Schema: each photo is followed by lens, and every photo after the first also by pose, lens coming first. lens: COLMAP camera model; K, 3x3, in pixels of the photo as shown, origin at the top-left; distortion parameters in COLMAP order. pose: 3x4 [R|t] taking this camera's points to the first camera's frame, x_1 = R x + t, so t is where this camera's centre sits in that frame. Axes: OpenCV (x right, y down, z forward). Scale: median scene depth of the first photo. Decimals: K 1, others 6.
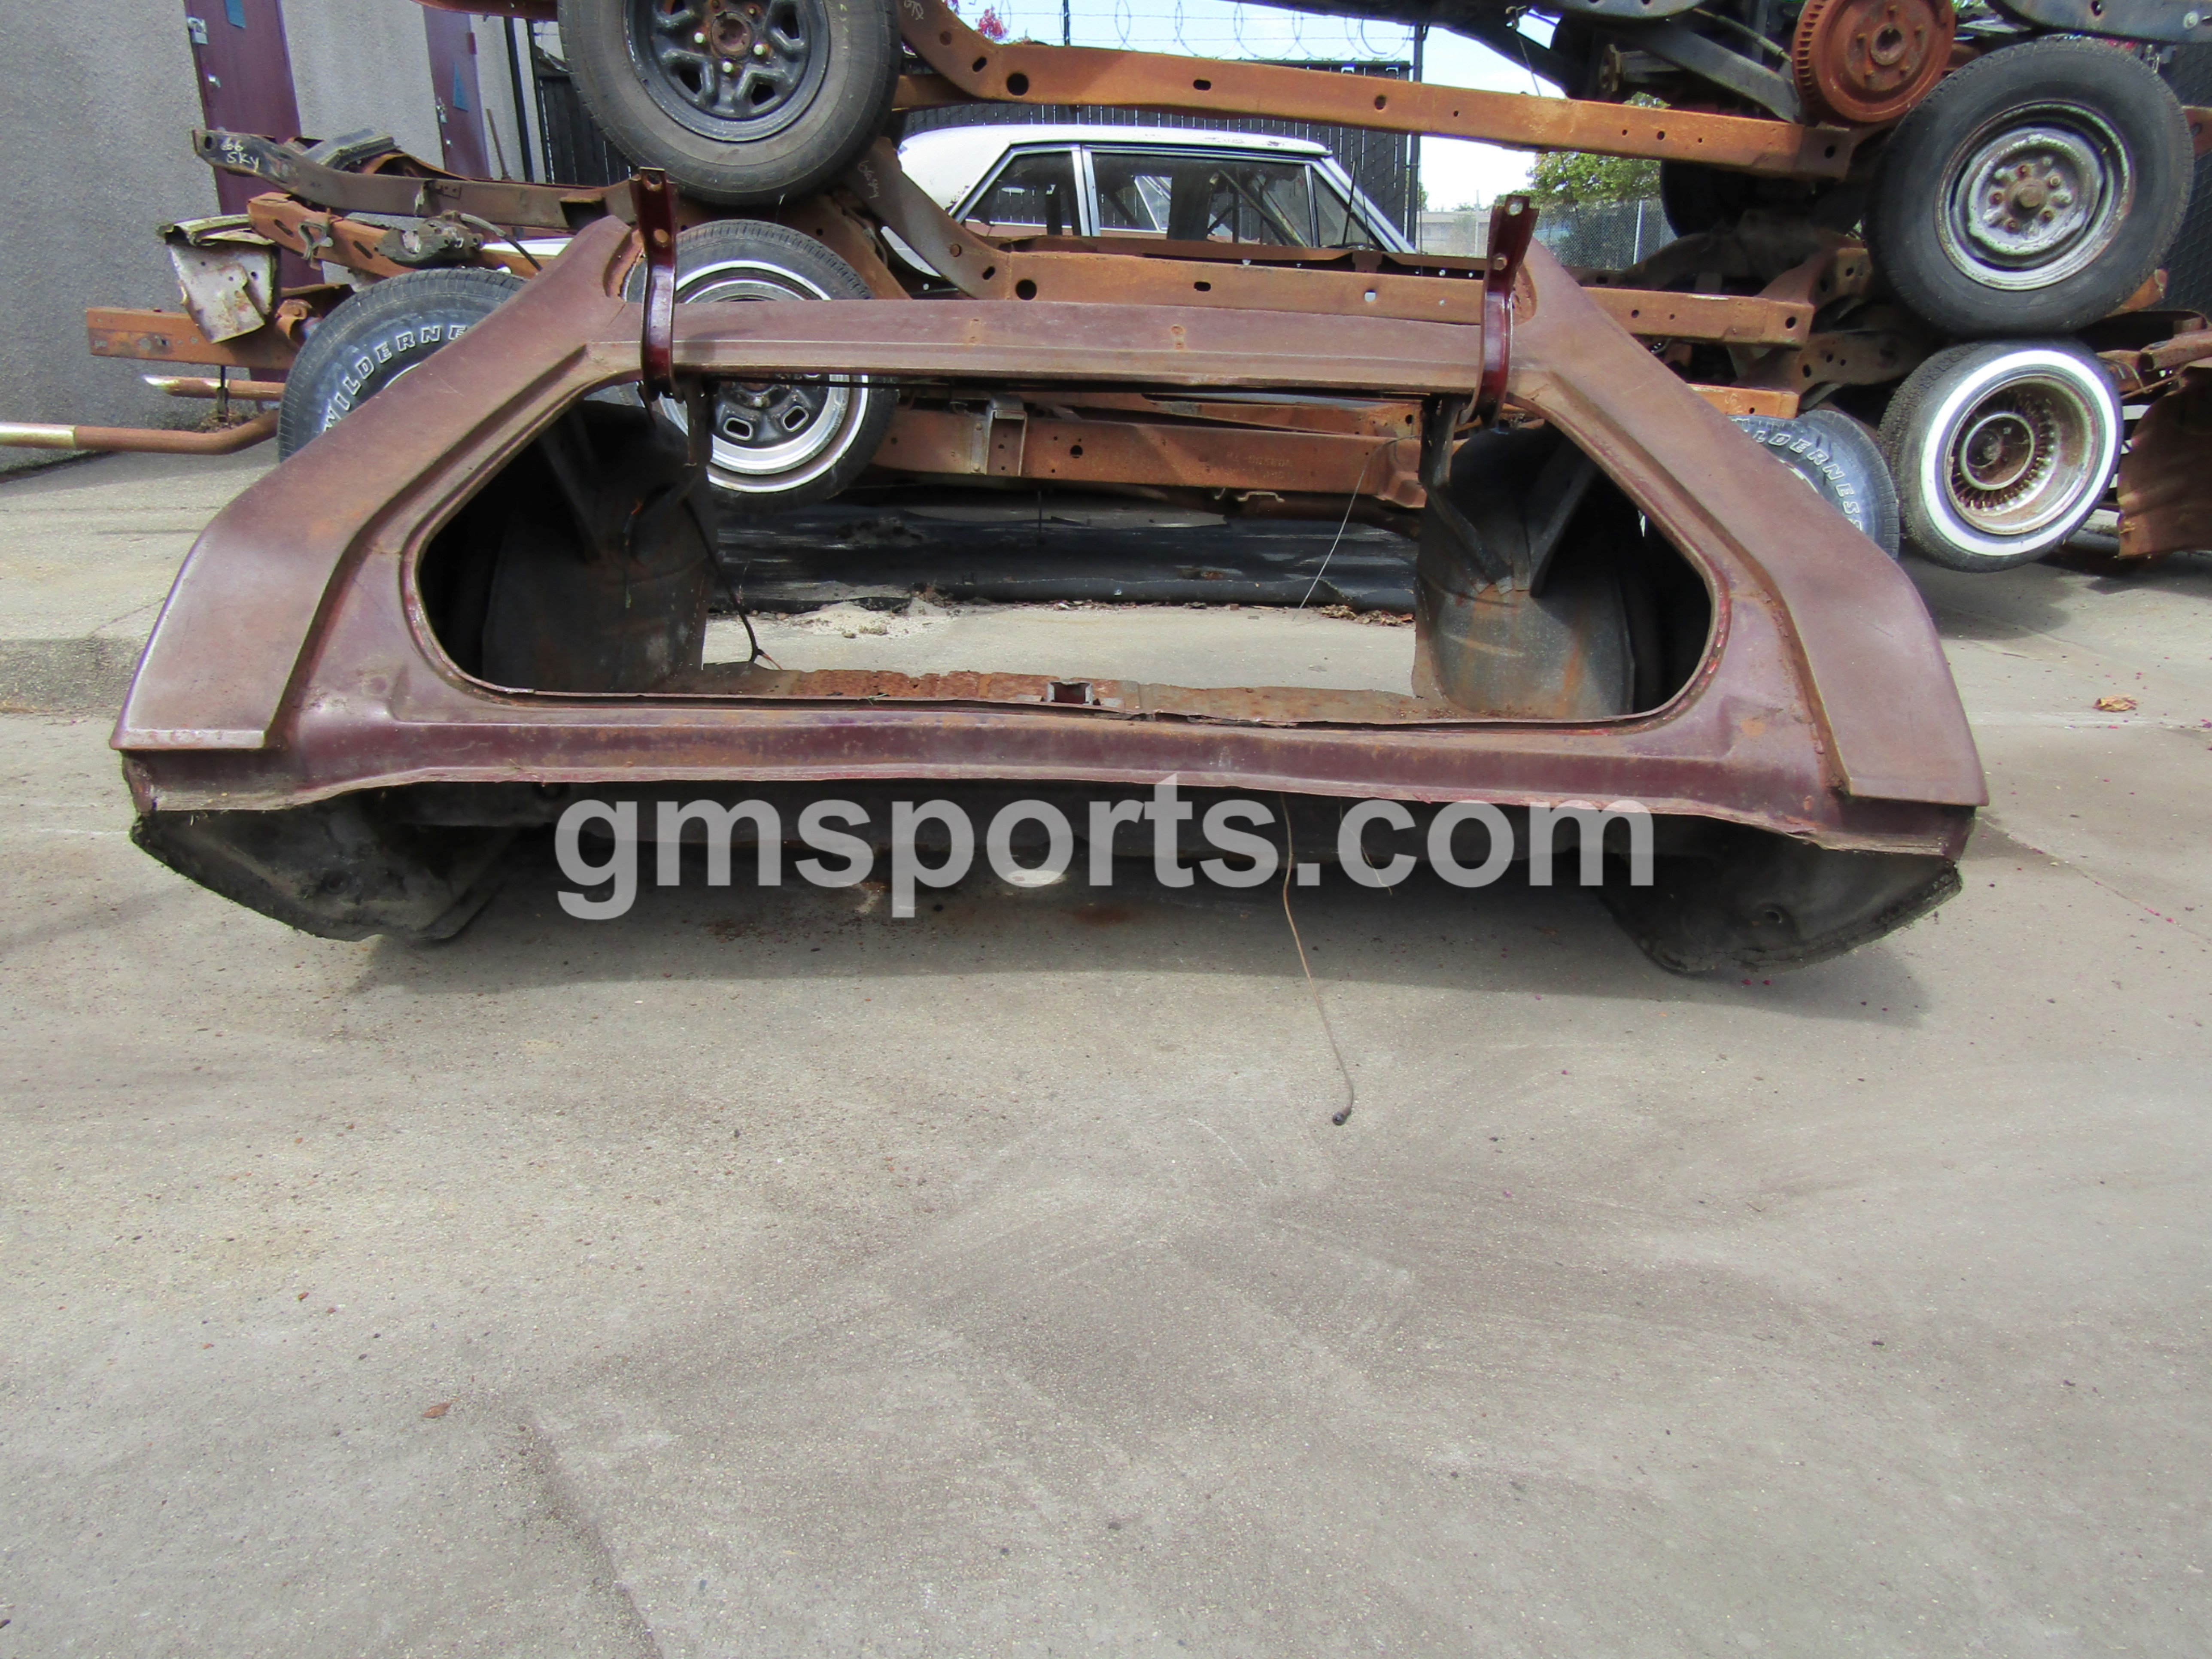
lens RADIAL K [[1568.1, 0, 1099.8], [0, 1568.1, 836.5], [0, 0, 1]] dist [-0.005451, -0.005511]
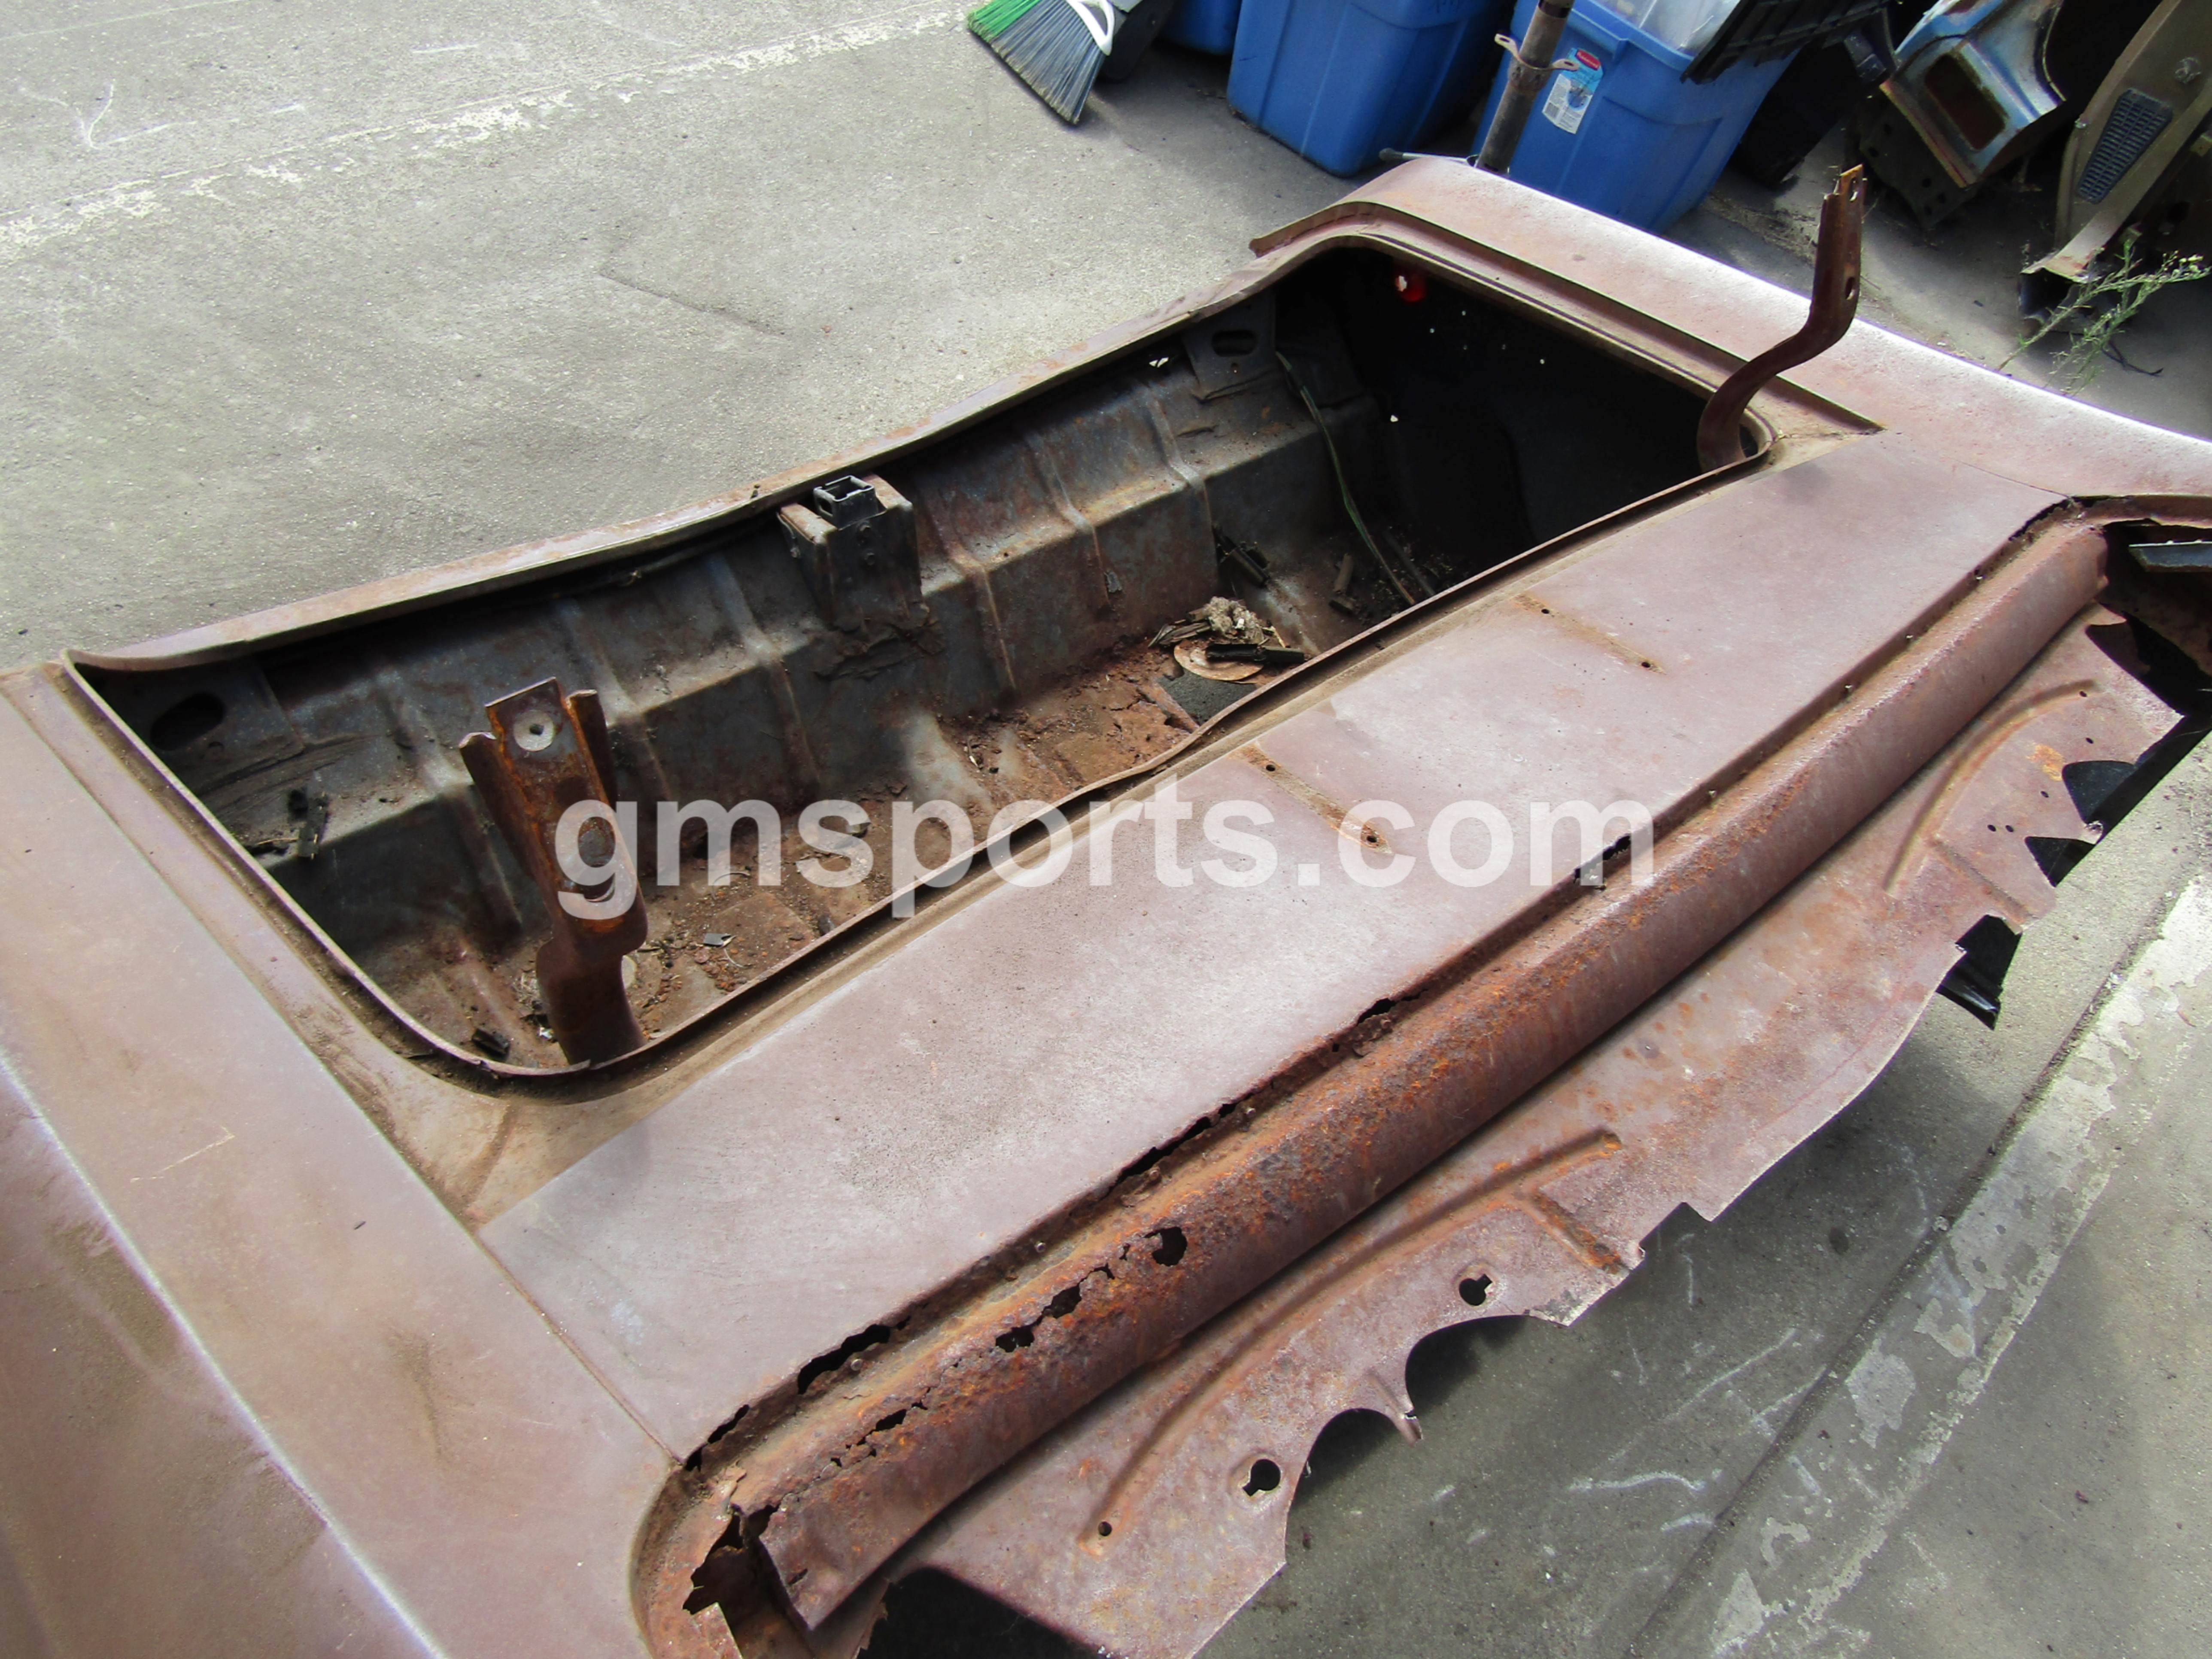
lens RADIAL K [[1568.1, 0, 1106.8], [0, 1568.1, 823.6], [0, 0, 1]] dist [-0.005451, -0.005511]
pose [[-0.757944, 0.372053, -0.535815, 0.232198], [-0.409865, 0.367392, 0.834885, -0.457193], [0.507476, 0.852408, -0.125971, 0.725385]]
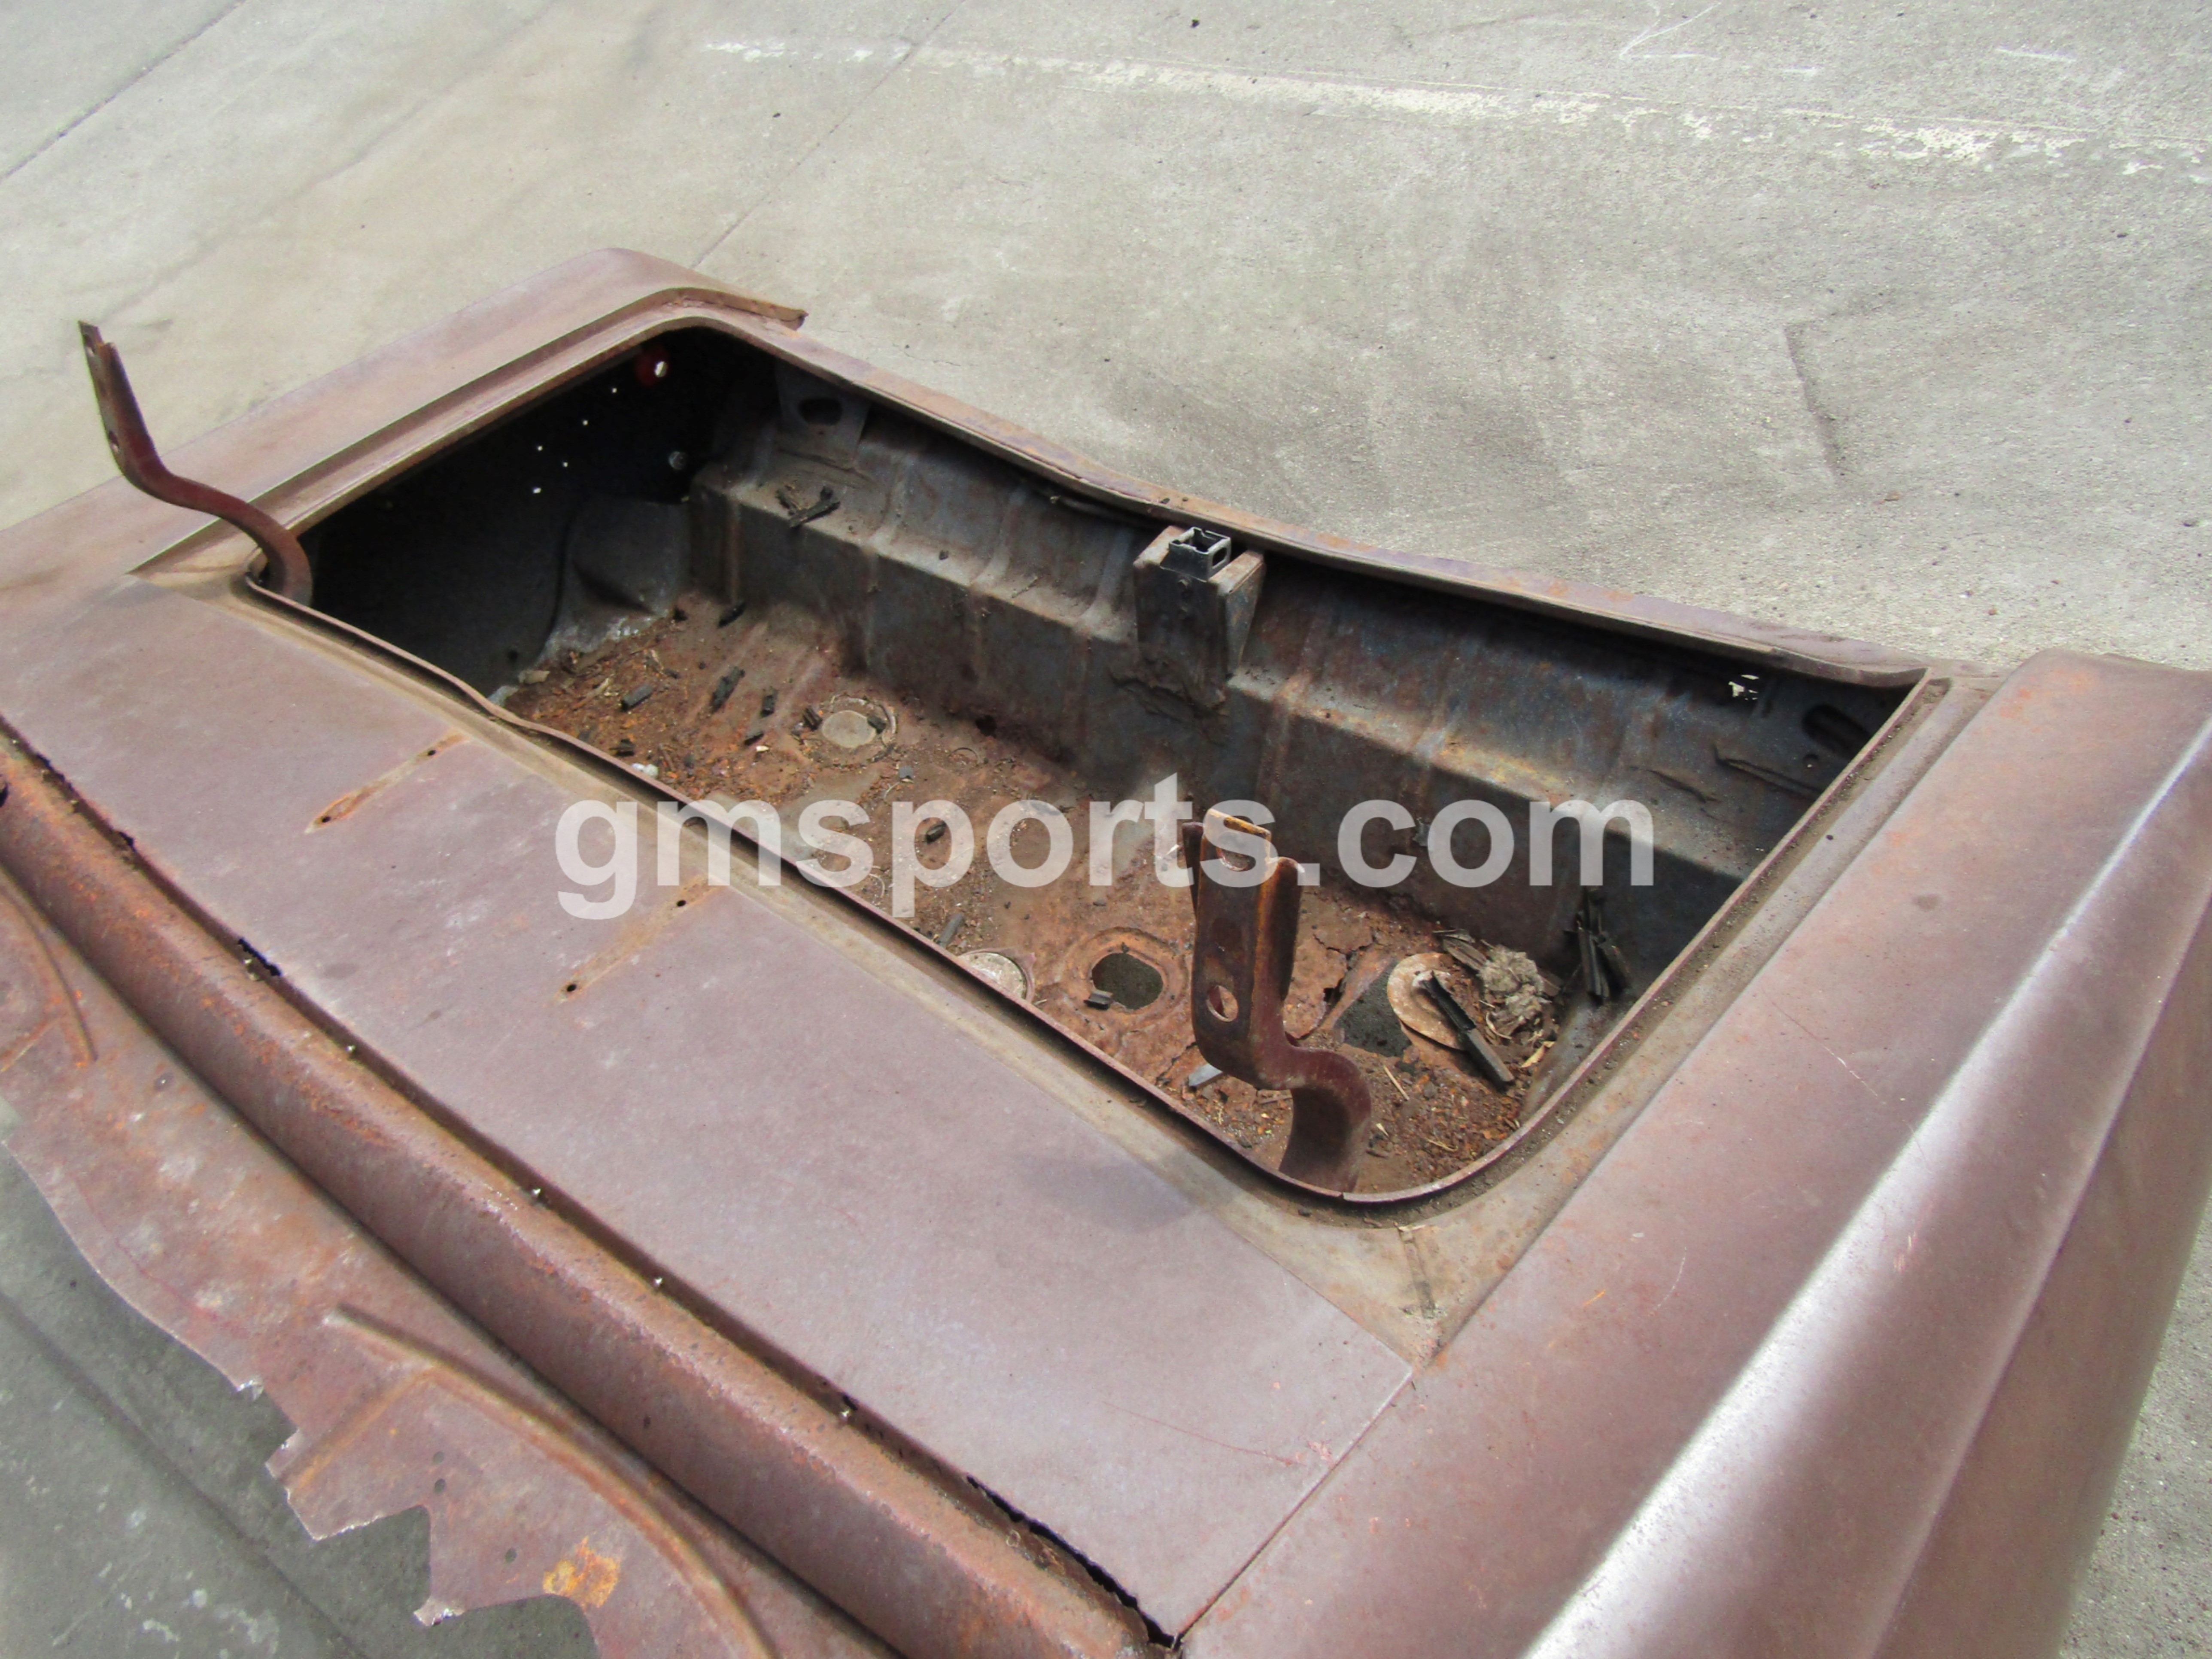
lens RADIAL K [[1568.1, 0, 1111.4], [0, 1568.1, 822.1], [0, 0, 1]] dist [-0.005451, -0.005511]
pose [[-0.770143, -0.392920, 0.502487, -0.270925], [0.408216, 0.301717, 0.861584, -0.456492], [-0.490143, 0.868666, -0.071969, 0.655697]]
